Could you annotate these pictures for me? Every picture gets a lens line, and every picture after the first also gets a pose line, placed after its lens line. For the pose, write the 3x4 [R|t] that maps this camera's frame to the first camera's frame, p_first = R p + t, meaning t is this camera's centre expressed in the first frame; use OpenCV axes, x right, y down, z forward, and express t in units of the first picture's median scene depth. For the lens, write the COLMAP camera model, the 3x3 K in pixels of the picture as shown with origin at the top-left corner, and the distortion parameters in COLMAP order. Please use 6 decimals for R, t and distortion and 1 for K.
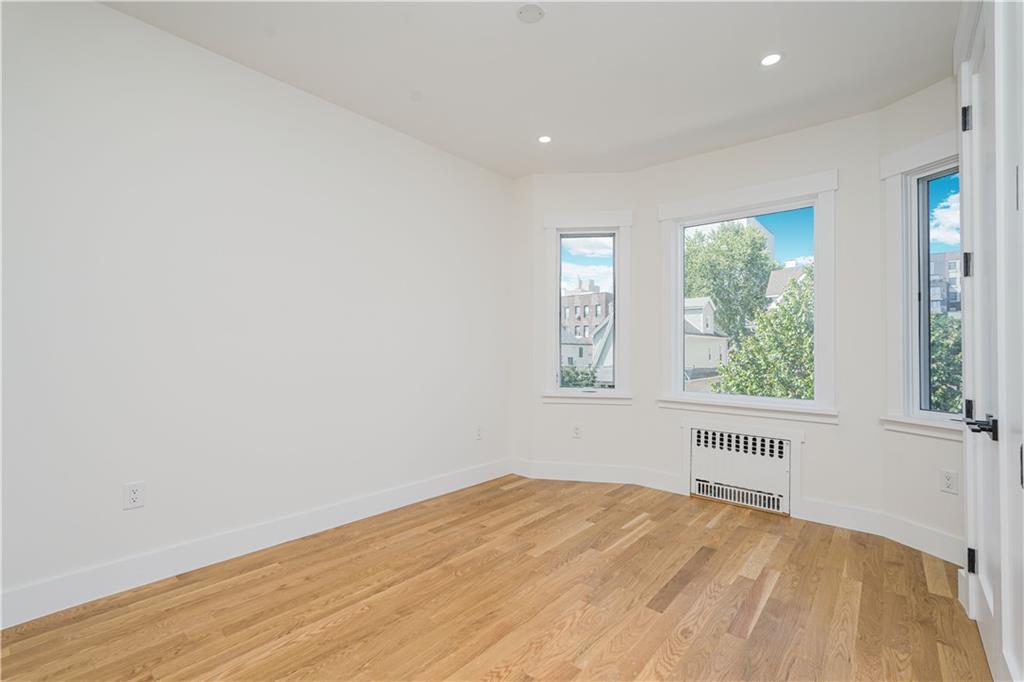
lens RADIAL K [[447.9, 0, 519.3], [0, 447.9, 344.0], [0, 0, 1]] dist [-0.010163, 0.005305]
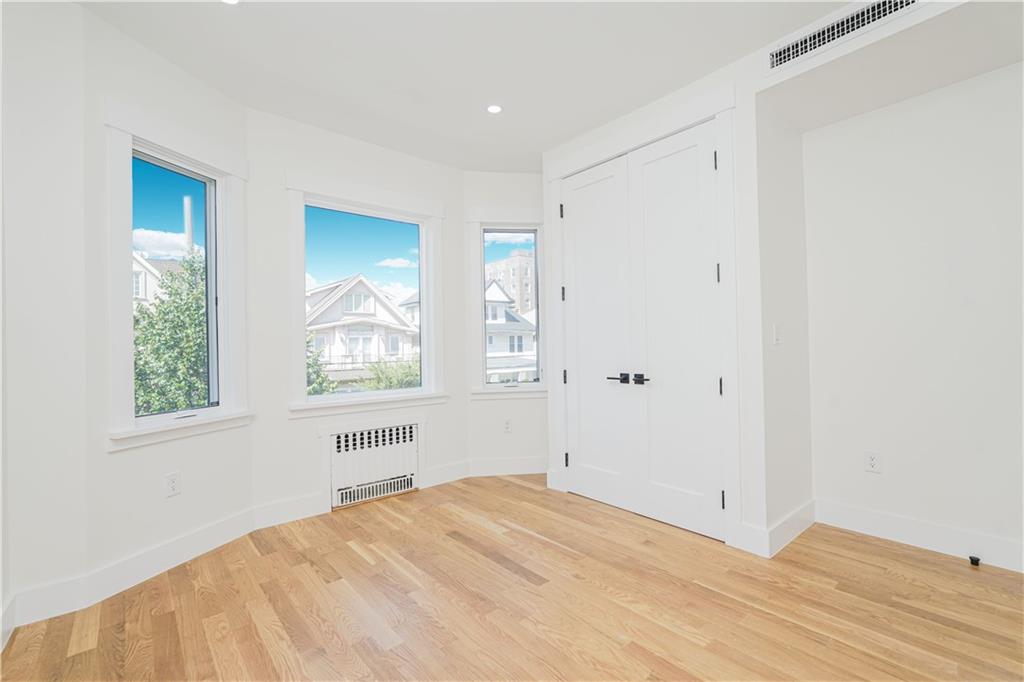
lens RADIAL K [[447.9, 0, 511.6], [0, 447.9, 345.5], [0, 0, 1]] dist [-0.010163, 0.005305]
pose [[0.170125, -0.007953, 0.985390, -0.498727], [0.007951, 0.999946, 0.006698, 0.008490], [-0.985390, 0.006695, 0.170179, 0.575130]]
